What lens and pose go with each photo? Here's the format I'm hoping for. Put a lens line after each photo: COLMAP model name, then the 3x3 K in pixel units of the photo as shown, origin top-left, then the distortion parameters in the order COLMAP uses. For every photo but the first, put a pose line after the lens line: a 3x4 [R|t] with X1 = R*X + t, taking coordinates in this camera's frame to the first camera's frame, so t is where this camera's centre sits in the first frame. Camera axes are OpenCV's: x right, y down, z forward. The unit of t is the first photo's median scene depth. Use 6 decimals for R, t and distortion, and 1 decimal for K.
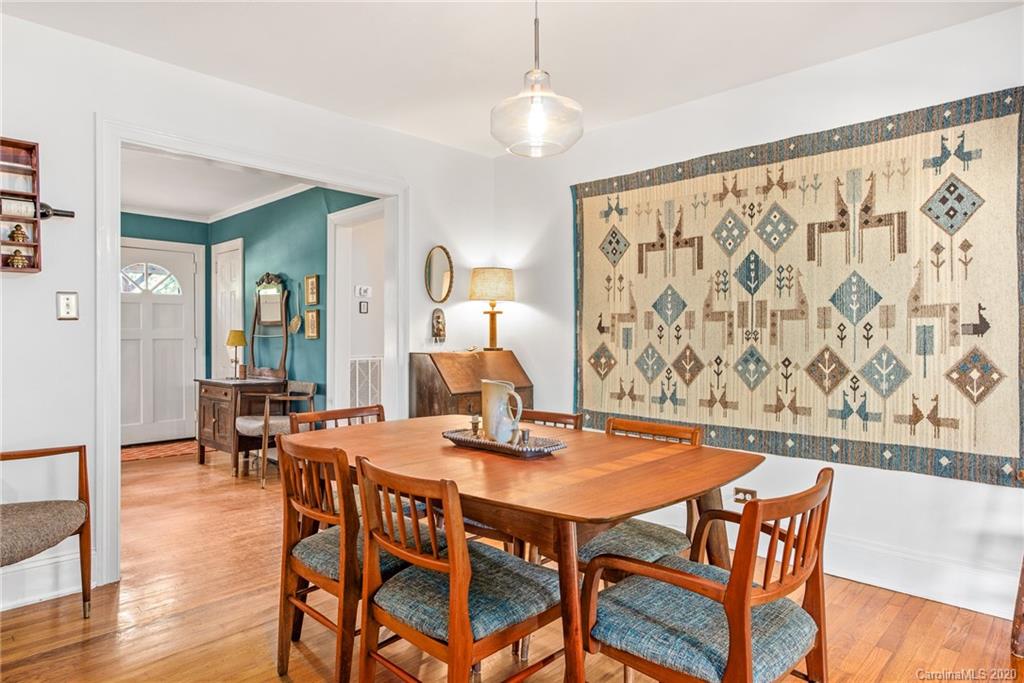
lens RADIAL K [[600.4, 0, 514.0], [0, 600.4, 336.7], [0, 0, 1]] dist [0.000287, -0.000353]
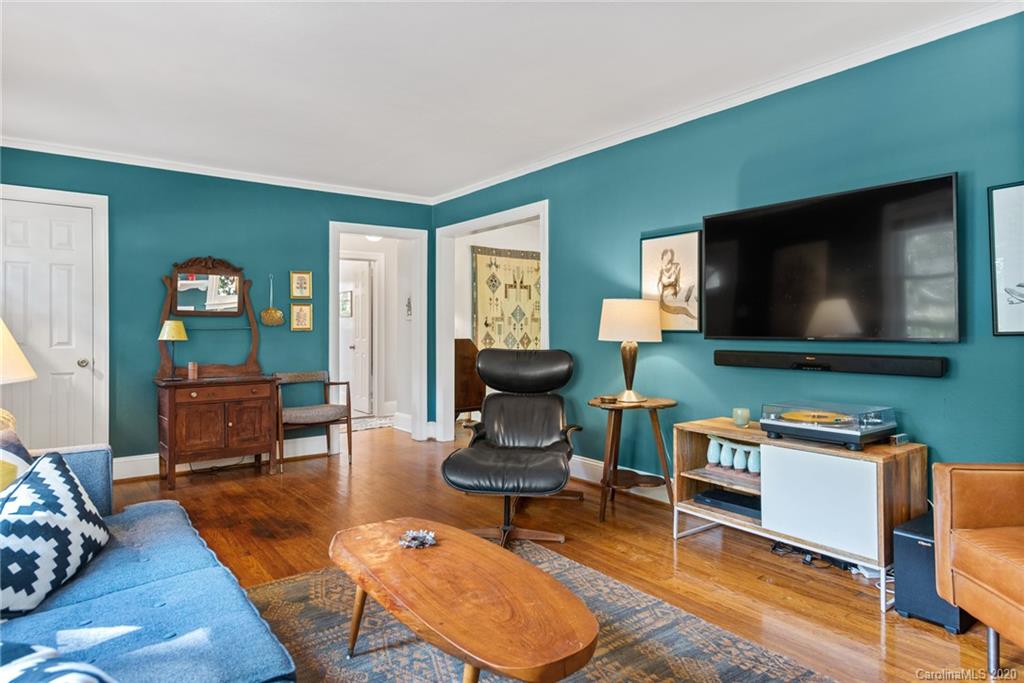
lens RADIAL K [[600.4, 0, 514.0], [0, 600.4, 336.7], [0, 0, 1]] dist [0.000287, -0.000353]
pose [[0.154825, -0.015644, 0.987818, -1.814754], [0.001777, 0.999877, 0.015556, -0.004354], [-0.987940, -0.000653, 0.154834, 0.638928]]
